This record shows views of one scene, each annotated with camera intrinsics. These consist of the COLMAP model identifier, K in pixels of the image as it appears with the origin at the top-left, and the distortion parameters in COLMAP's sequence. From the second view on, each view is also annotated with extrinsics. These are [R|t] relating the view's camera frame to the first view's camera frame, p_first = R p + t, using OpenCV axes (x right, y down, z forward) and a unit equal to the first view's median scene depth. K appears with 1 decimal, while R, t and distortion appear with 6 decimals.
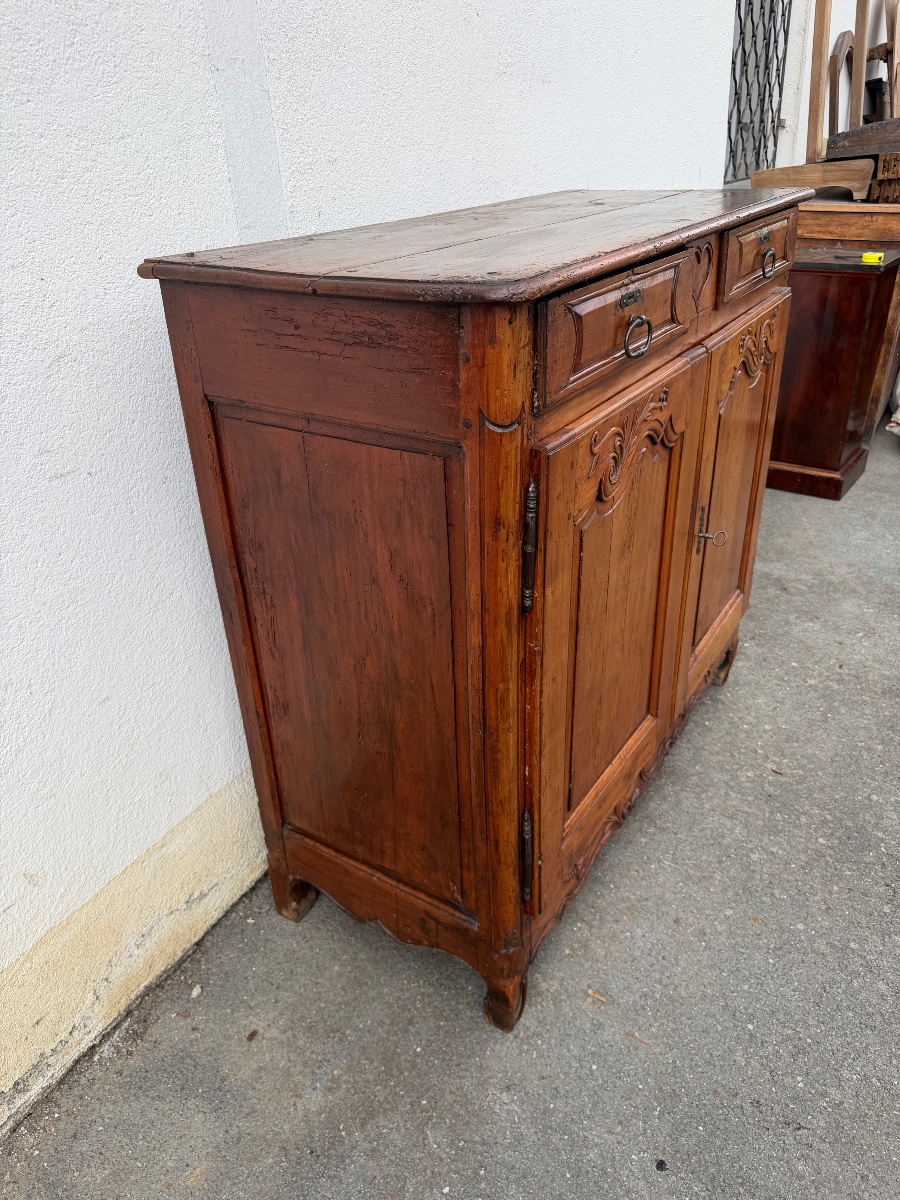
lens RADIAL K [[855.3, 0, 450.0], [0, 855.3, 600.0], [0, 0, 1]] dist [-0.003762, -0.003511]
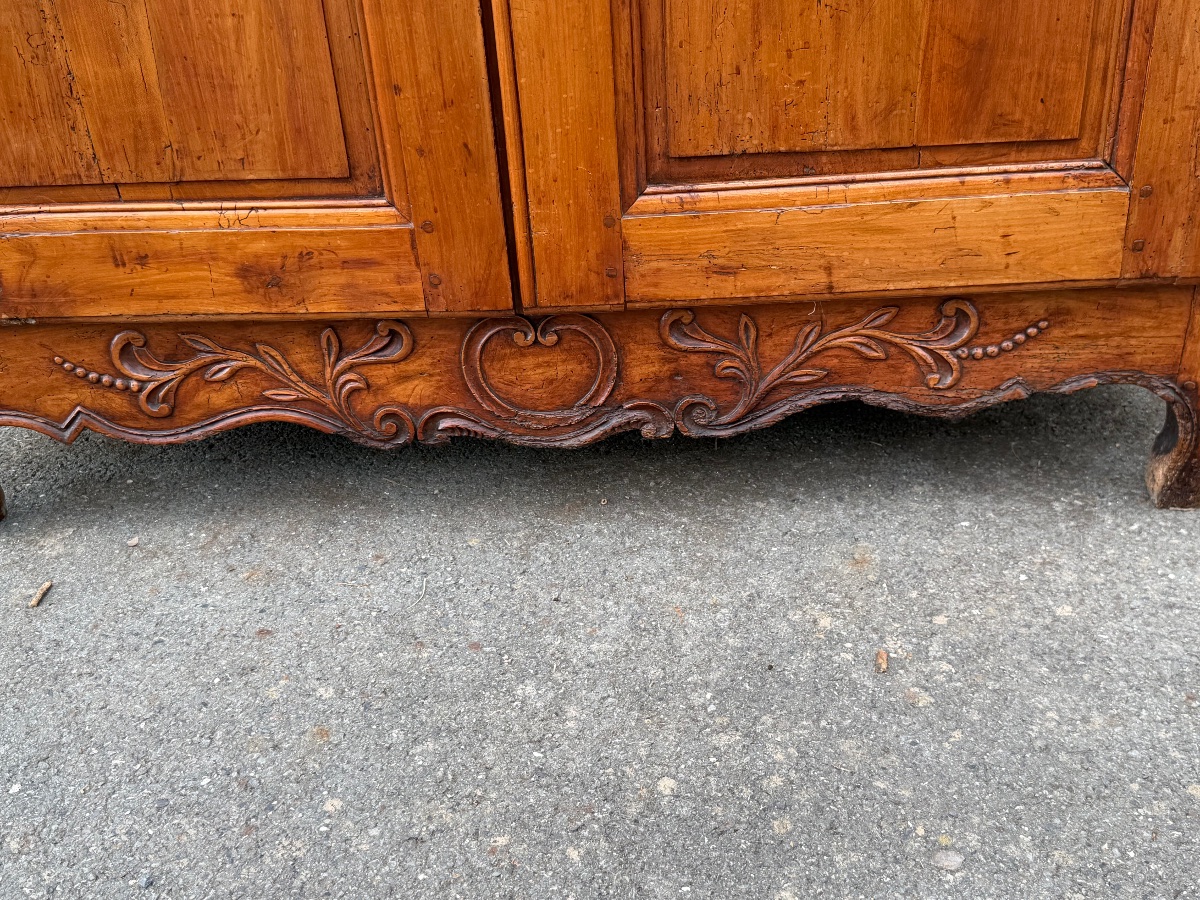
lens RADIAL K [[1305.7, 0, 617.9], [0, 1305.7, 472.3], [0, 0, 1]] dist [0.175016, -0.420749]
pose [[0.499280, 0.455675, -0.736940, 0.912781], [-0.373779, 0.880598, 0.291267, 0.018708], [0.781670, 0.130029, 0.609987, 0.752380]]
